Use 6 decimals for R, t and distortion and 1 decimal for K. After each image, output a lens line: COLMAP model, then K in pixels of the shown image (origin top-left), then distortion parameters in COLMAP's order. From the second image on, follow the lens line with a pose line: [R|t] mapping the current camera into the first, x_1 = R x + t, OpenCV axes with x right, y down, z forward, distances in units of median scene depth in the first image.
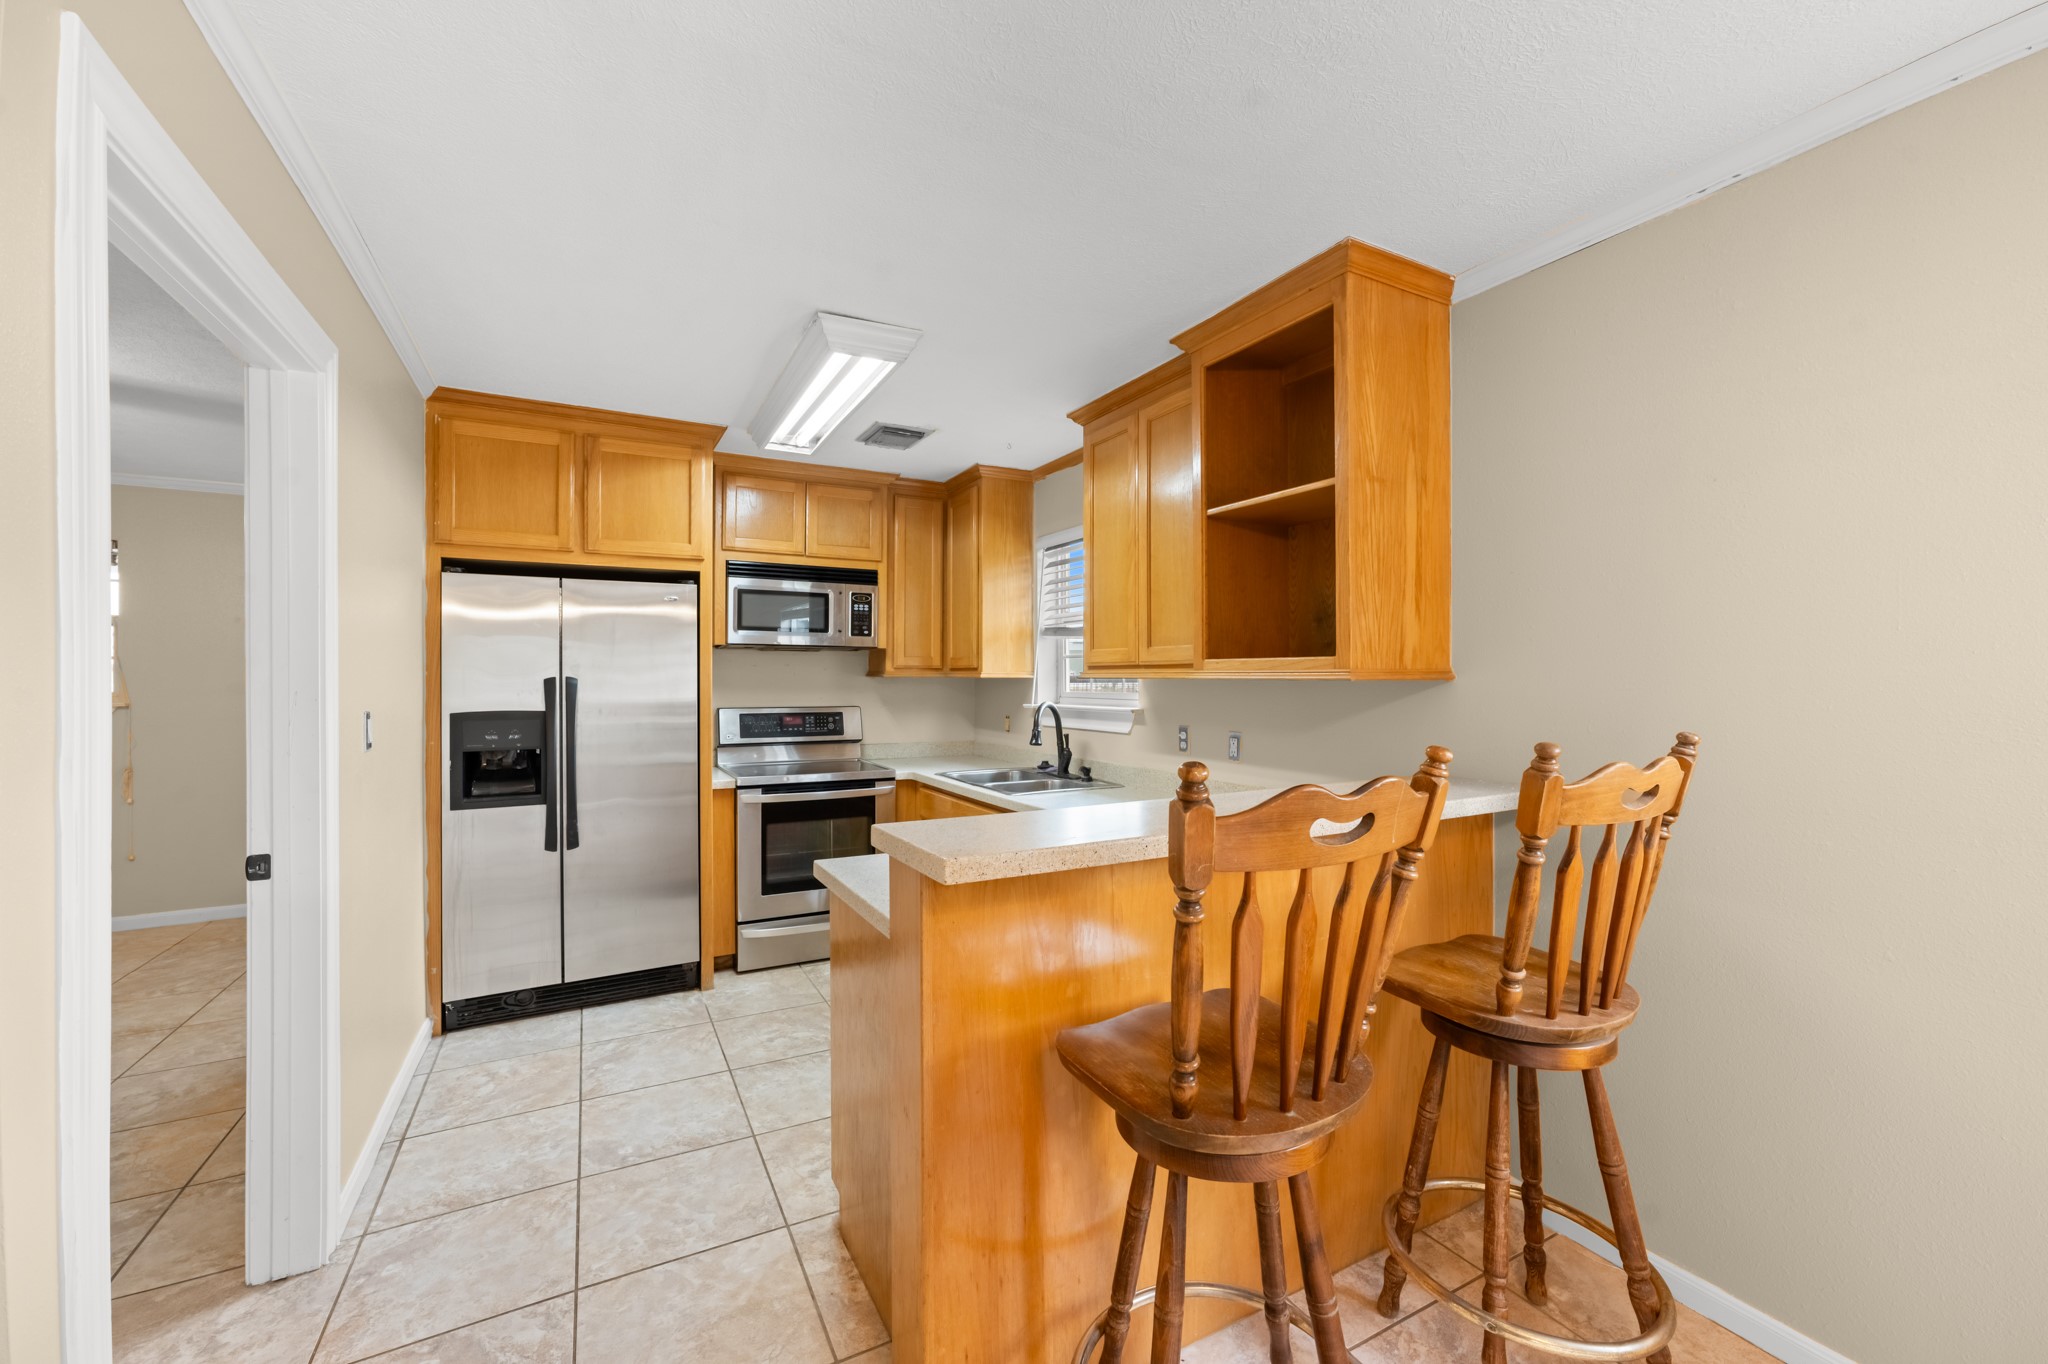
lens RADIAL K [[818.5, 0, 1019.7], [0, 818.5, 686.5], [0, 0, 1]] dist [0.006158, 0.002248]
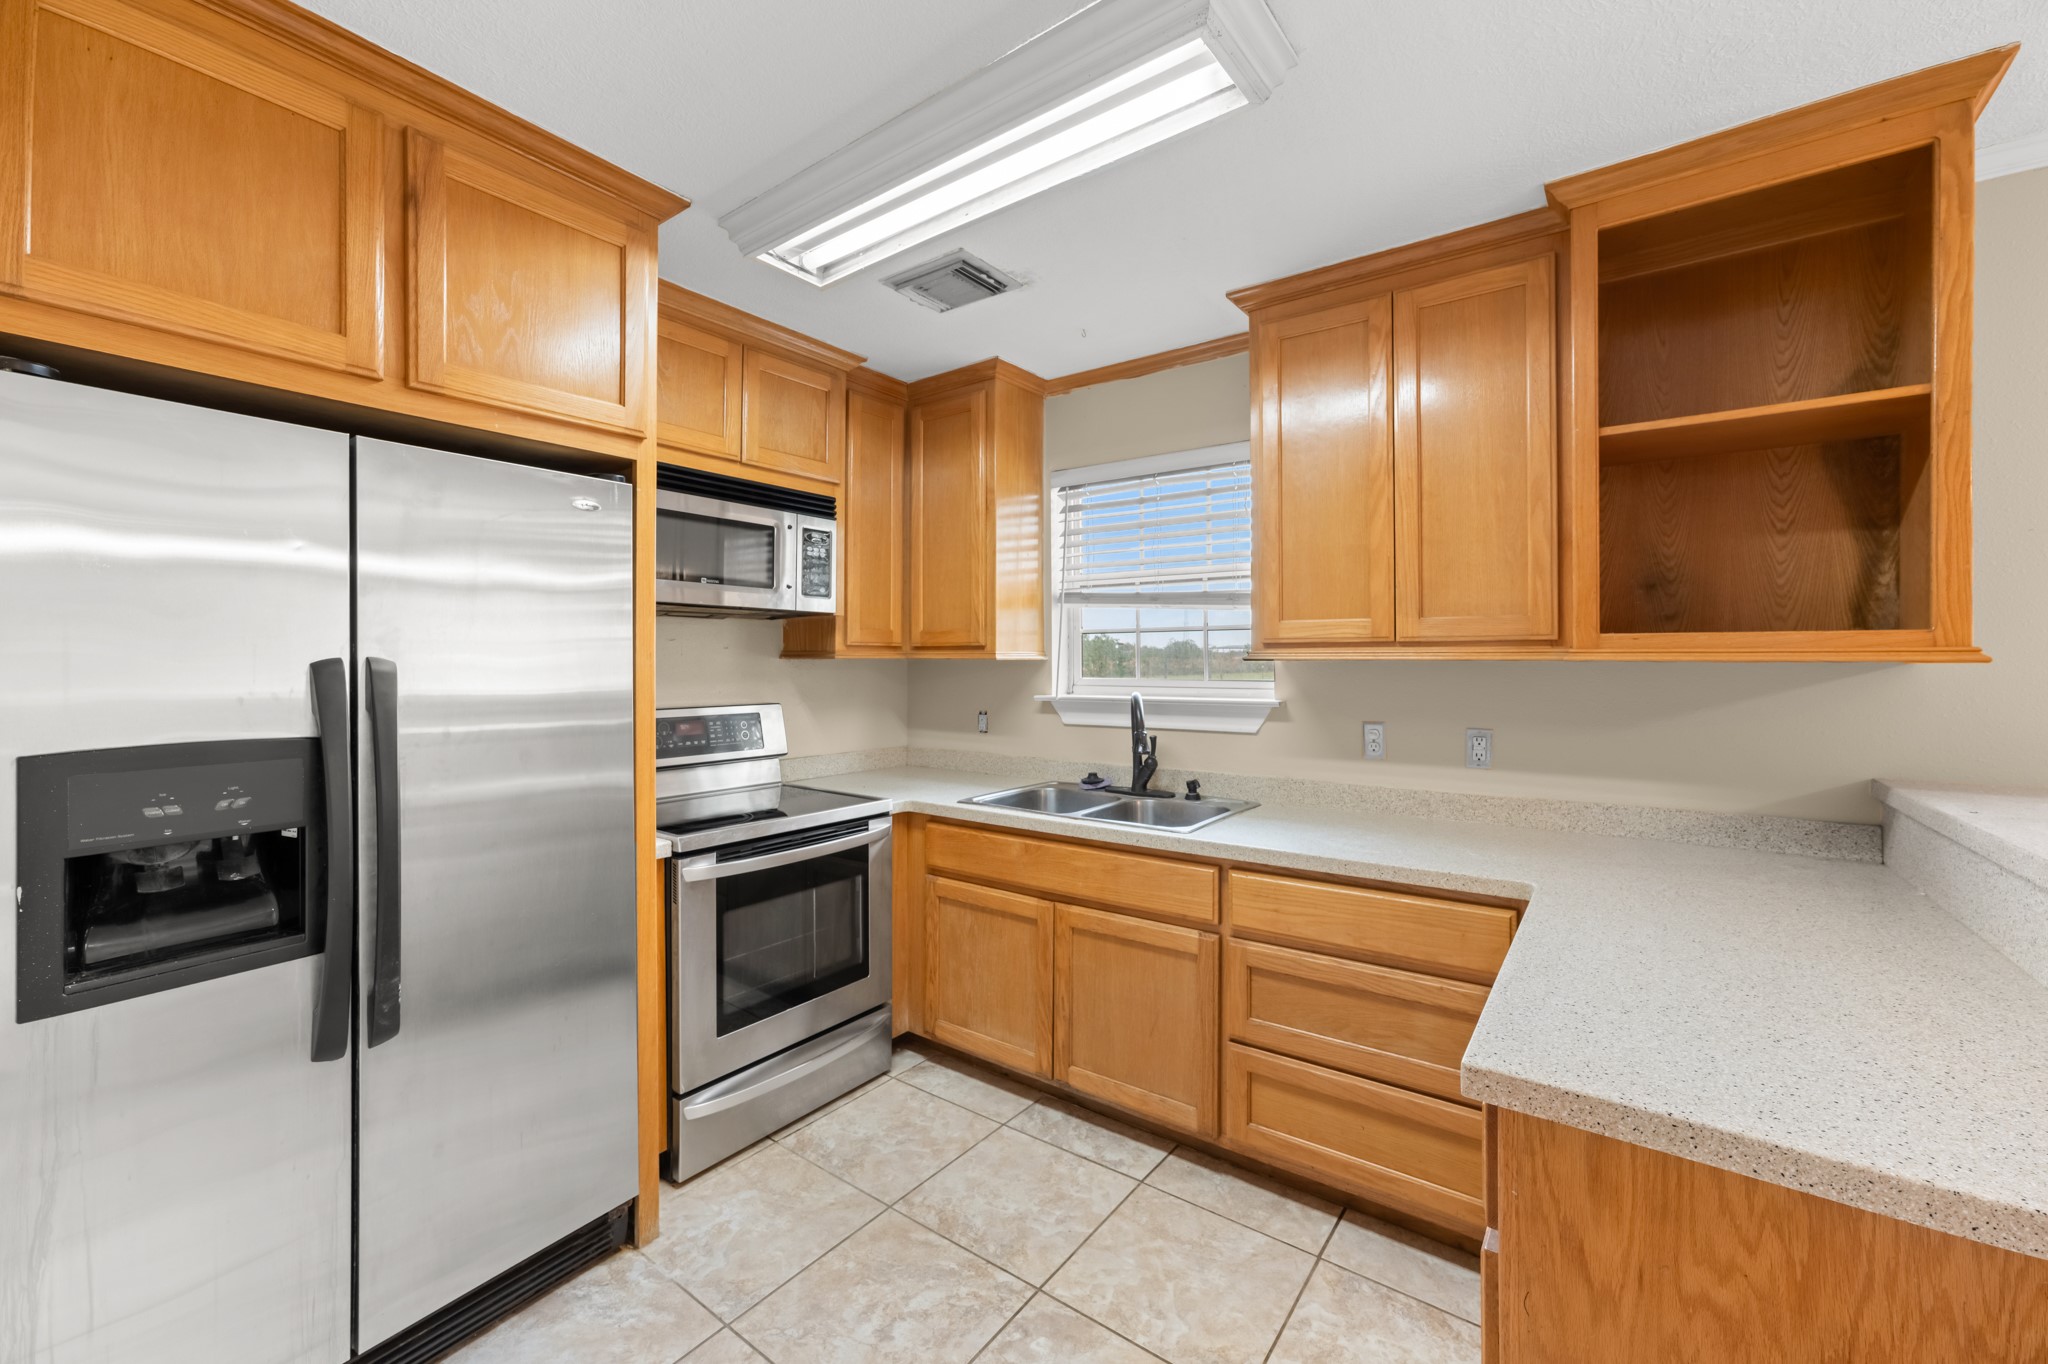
lens RADIAL K [[818.5, 0, 1025.9], [0, 818.5, 665.7], [0, 0, 1]] dist [0.006158, 0.002248]
pose [[0.903146, -0.003087, 0.429322, -0.382322], [0.004412, 0.999988, -0.002091, -0.004871], [-0.429310, 0.003783, 0.903149, 0.401227]]
